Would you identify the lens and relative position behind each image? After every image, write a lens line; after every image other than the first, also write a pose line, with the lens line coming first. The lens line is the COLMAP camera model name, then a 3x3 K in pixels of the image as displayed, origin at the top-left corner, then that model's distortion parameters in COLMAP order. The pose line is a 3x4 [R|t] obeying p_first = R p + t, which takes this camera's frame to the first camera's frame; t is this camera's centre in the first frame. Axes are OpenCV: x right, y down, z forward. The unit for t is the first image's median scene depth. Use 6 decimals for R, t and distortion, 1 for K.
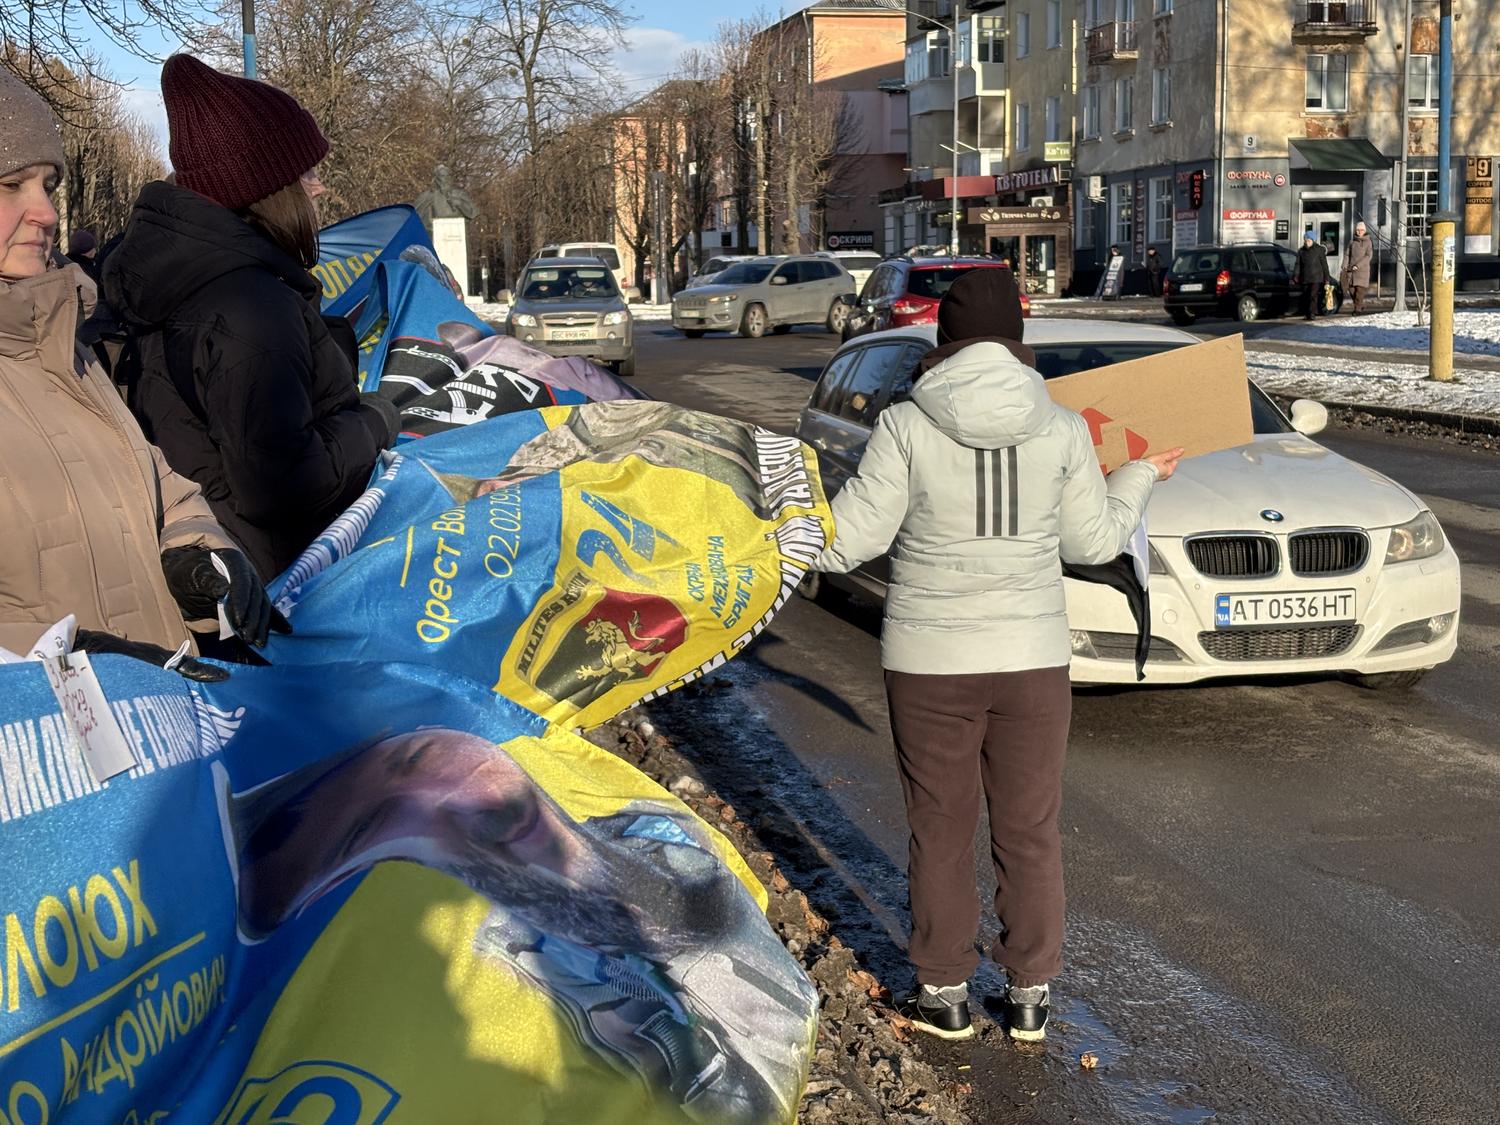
lens RADIAL K [[2261.1, 0, 750.0], [0, 2261.1, 562.5], [0, 0, 1]] dist [0.267027, -1.008910]
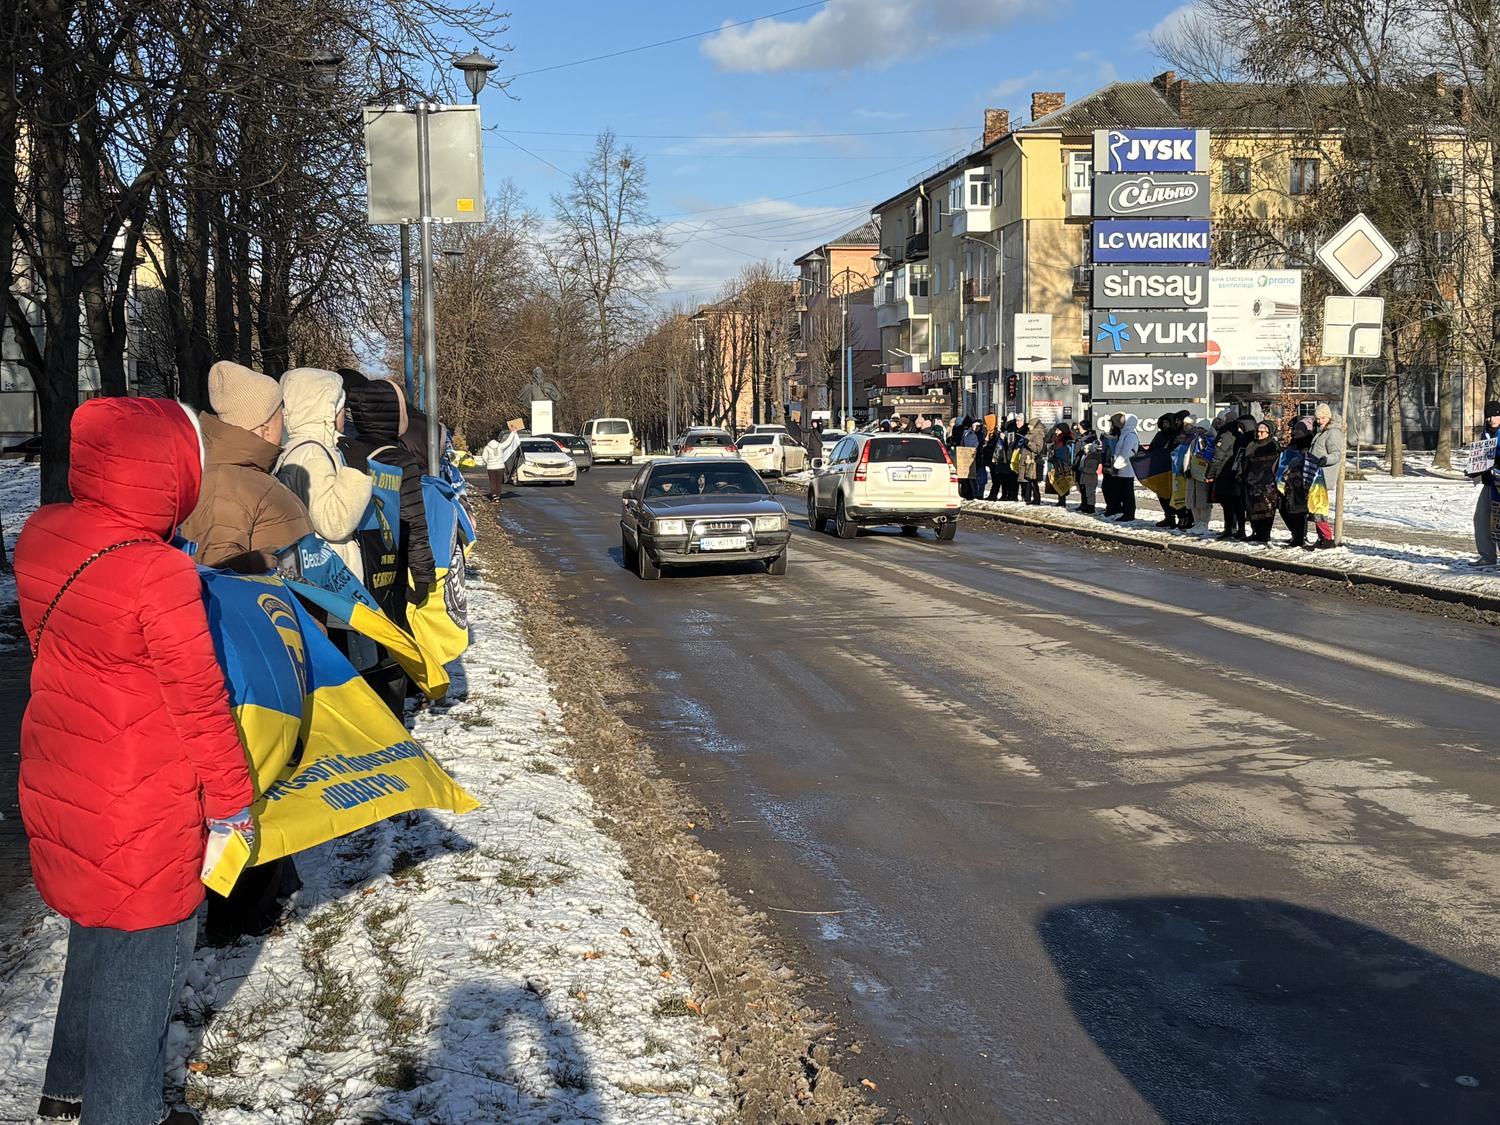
lens RADIAL K [[2261.1, 0, 750.0], [0, 2261.1, 562.5], [0, 0, 1]] dist [0.267027, -1.008910]
pose [[0.997795, 0.011001, -0.065455, 0.142450], [-0.015630, 0.997380, -0.070632, 0.084648], [0.064507, 0.071499, 0.995353, -0.667556]]
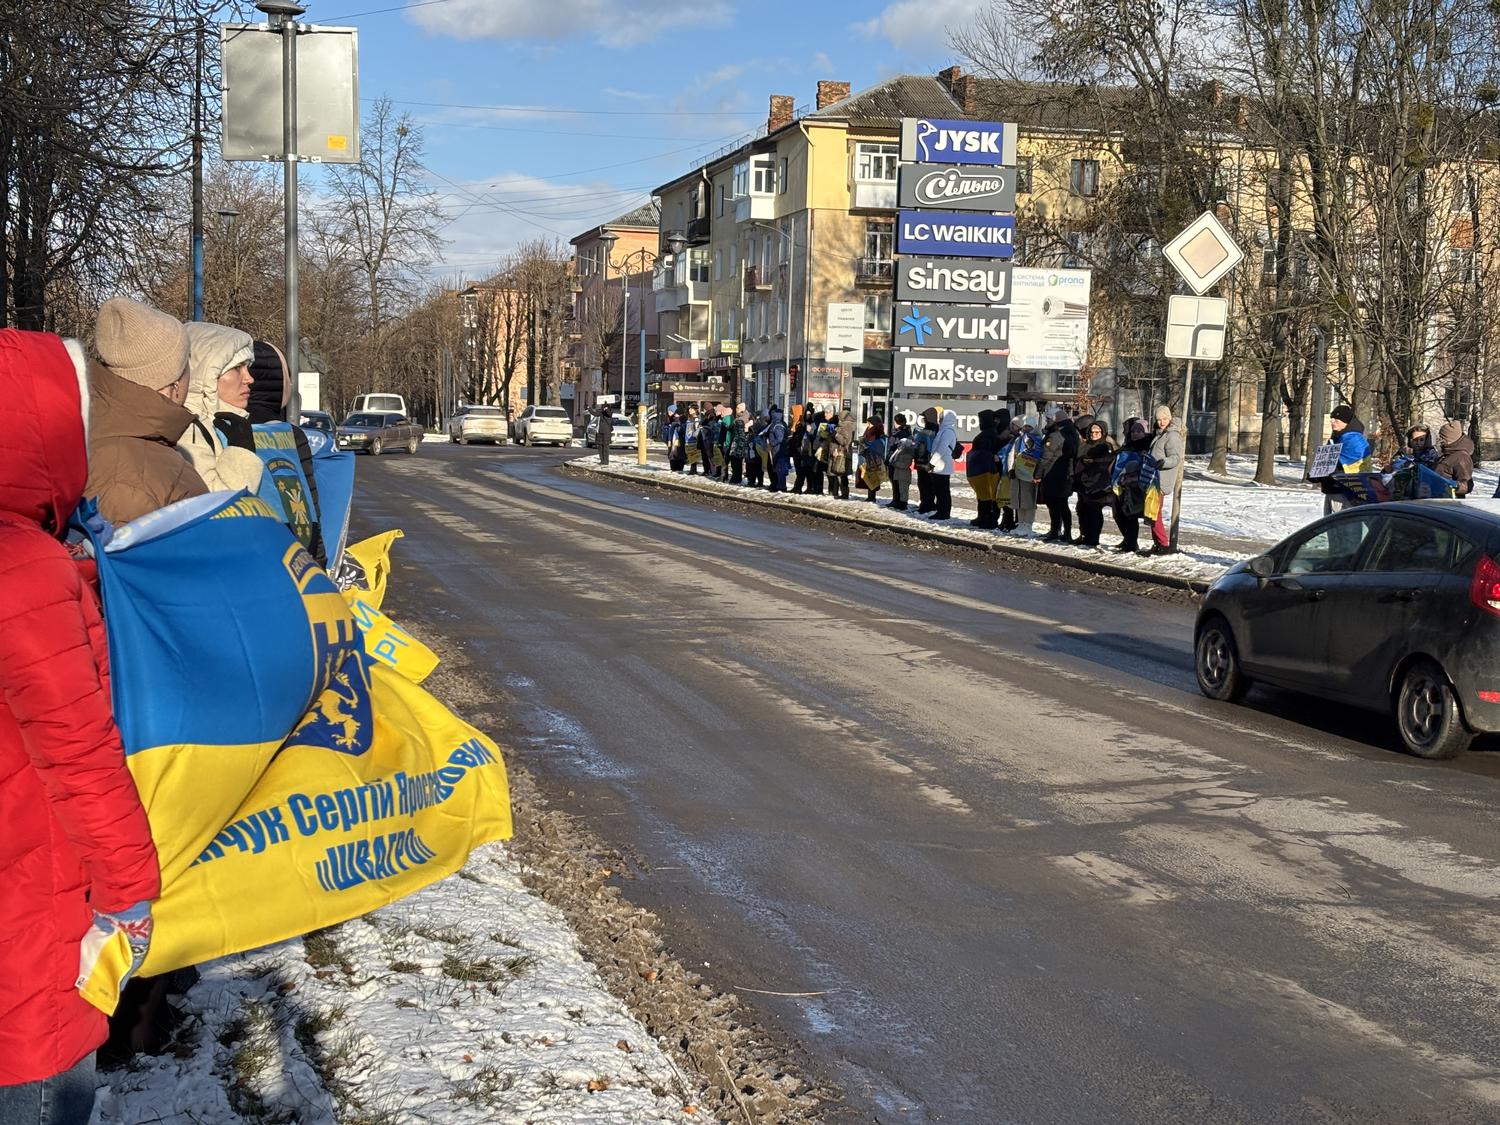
lens RADIAL K [[2266.6, 0, 744.3], [0, 2266.6, 587.5], [0, 0, 1]] dist [0.265274, -1.039640]
pose [[0.998574, 0.037715, 0.037784, 0.130526], [-0.035570, 0.997801, -0.055931, 0.082045], [-0.039810, 0.054507, 0.997719, -0.646685]]
